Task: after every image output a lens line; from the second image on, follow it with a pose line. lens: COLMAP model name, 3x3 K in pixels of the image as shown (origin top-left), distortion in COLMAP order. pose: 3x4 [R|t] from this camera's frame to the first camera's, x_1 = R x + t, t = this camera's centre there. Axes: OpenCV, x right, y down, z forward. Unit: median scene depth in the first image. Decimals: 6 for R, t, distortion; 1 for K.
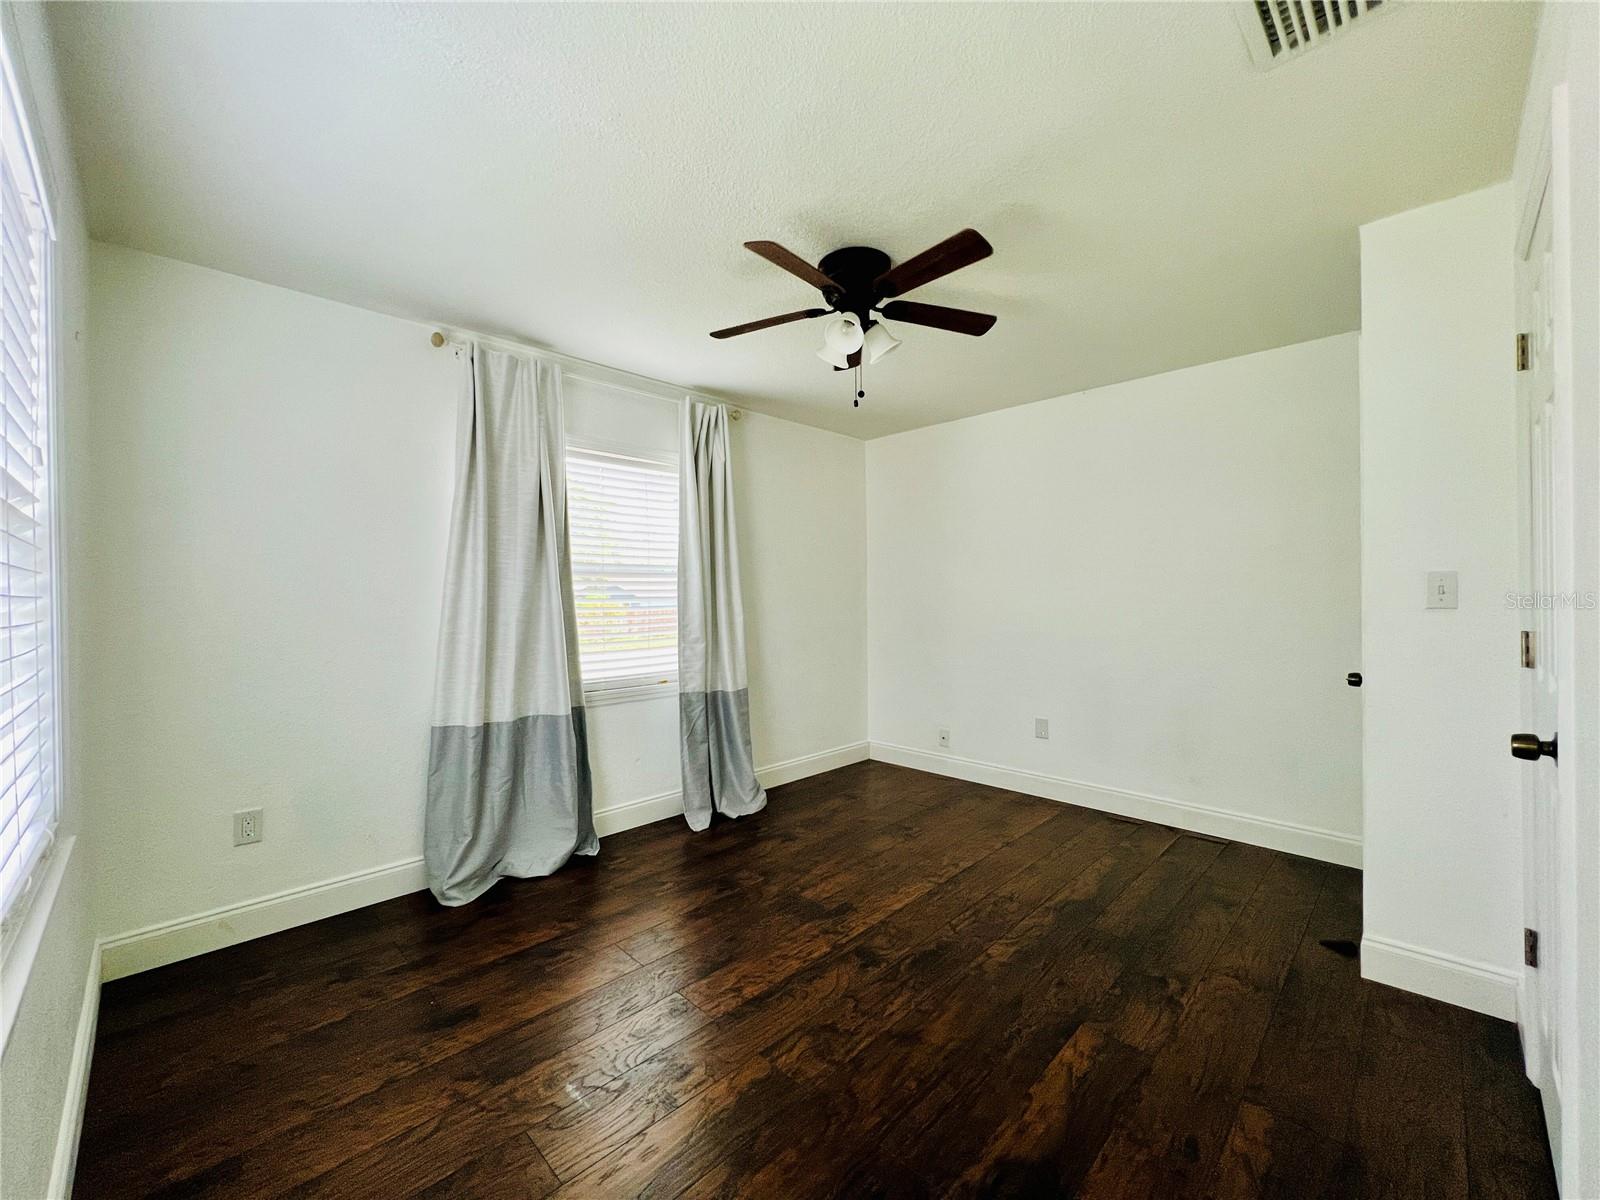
lens RADIAL K [[642.0, 0, 798.2], [0, 642.0, 599.0], [0, 0, 1]] dist [-0.000521, 0.000229]
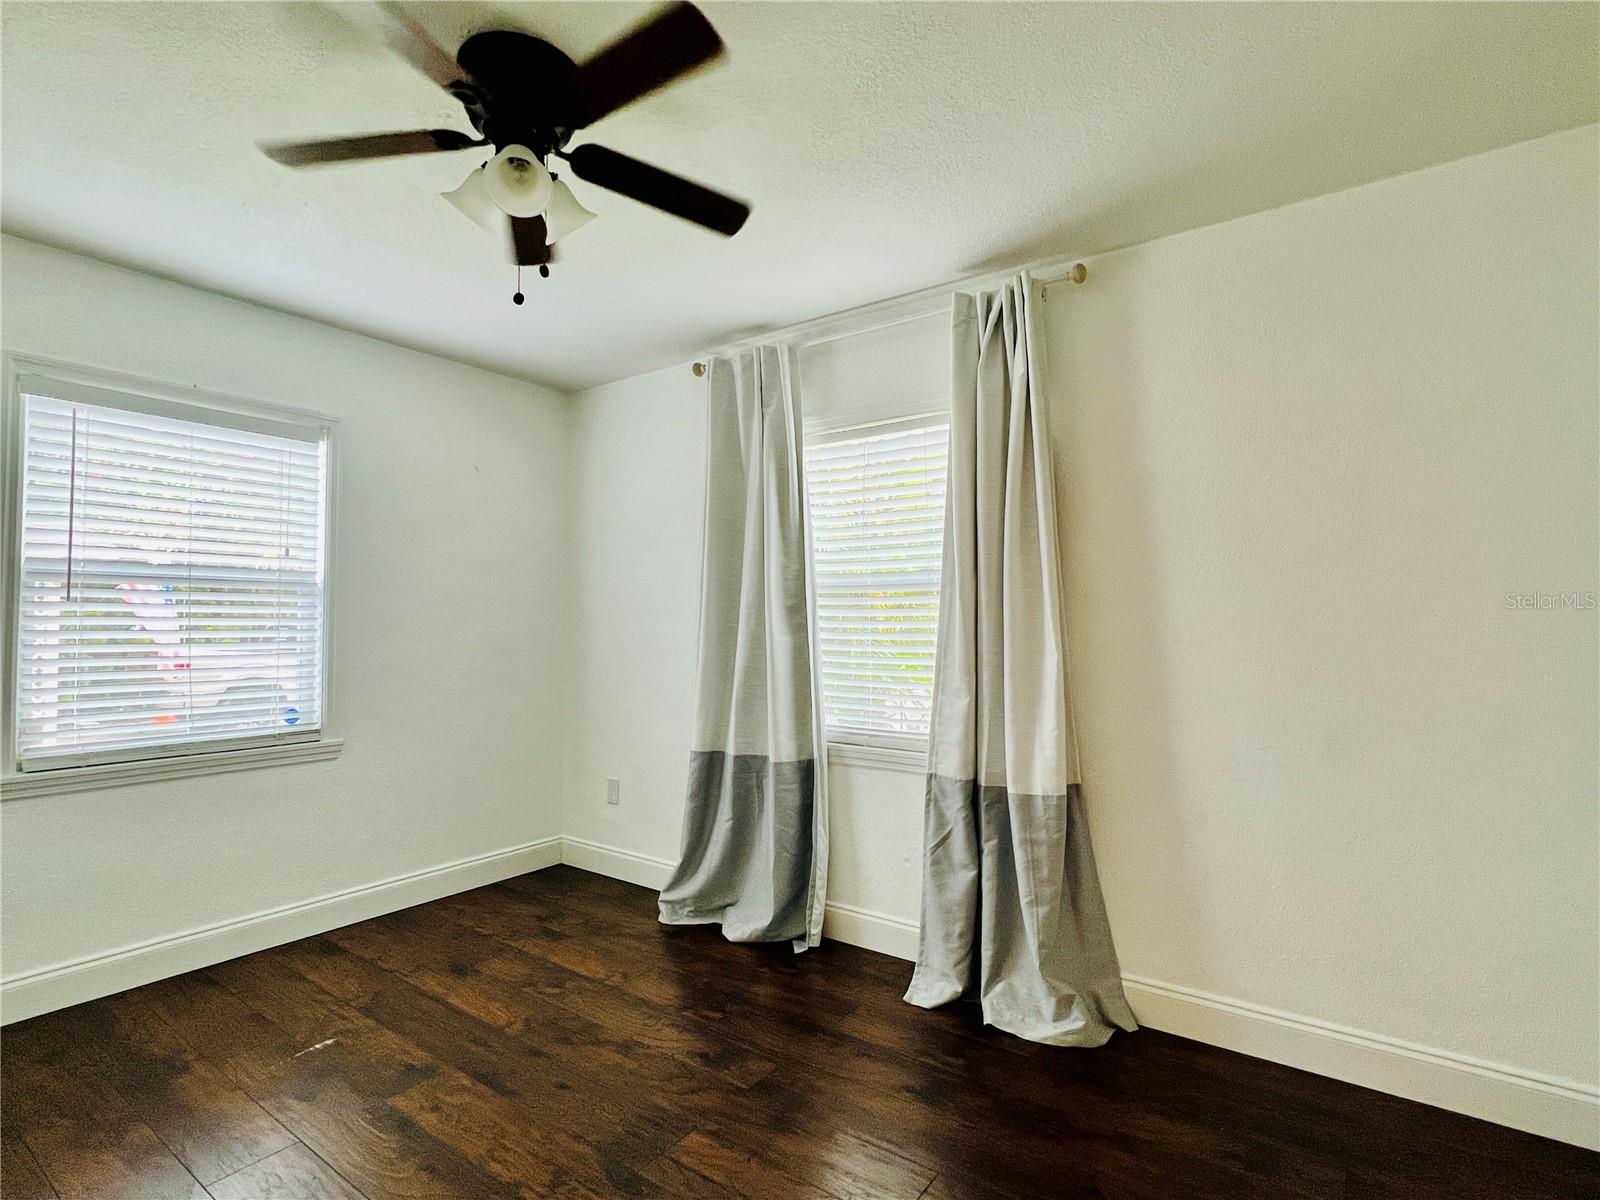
lens RADIAL K [[802.9, 0, 796.8], [0, 802.9, 598.7], [0, 0, 1]] dist [0.002314, 0.000705]
pose [[0.151397, -0.022511, -0.988217, 0.816578], [-0.003883, 0.999719, -0.023368, -0.005493], [0.988465, 0.007375, 0.151267, 1.072212]]
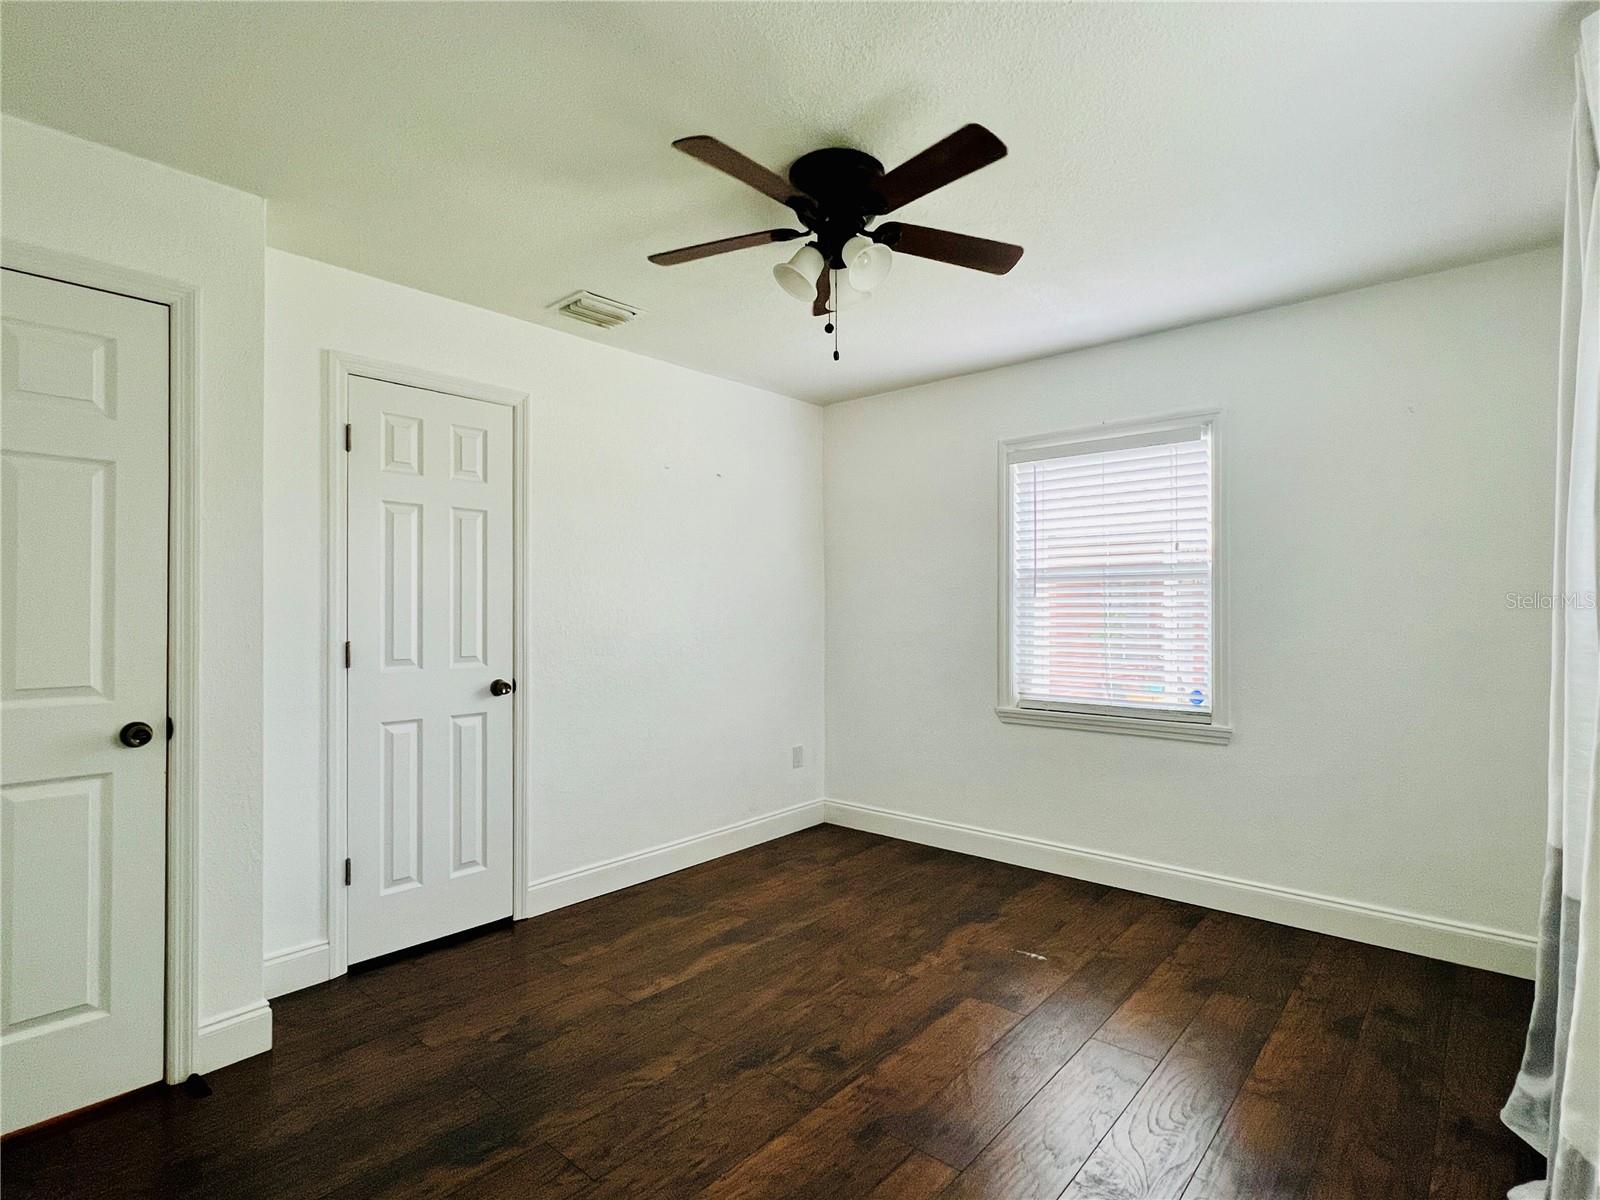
lens RADIAL K [[802.9, 0, 796.8], [0, 802.9, 598.7], [0, 0, 1]] dist [0.002314, 0.000705]
pose [[-0.998034, 0.010065, -0.061855, 0.186275], [0.010750, 0.999884, -0.010748, -0.007501], [0.061740, -0.011392, -0.998027, 1.818995]]
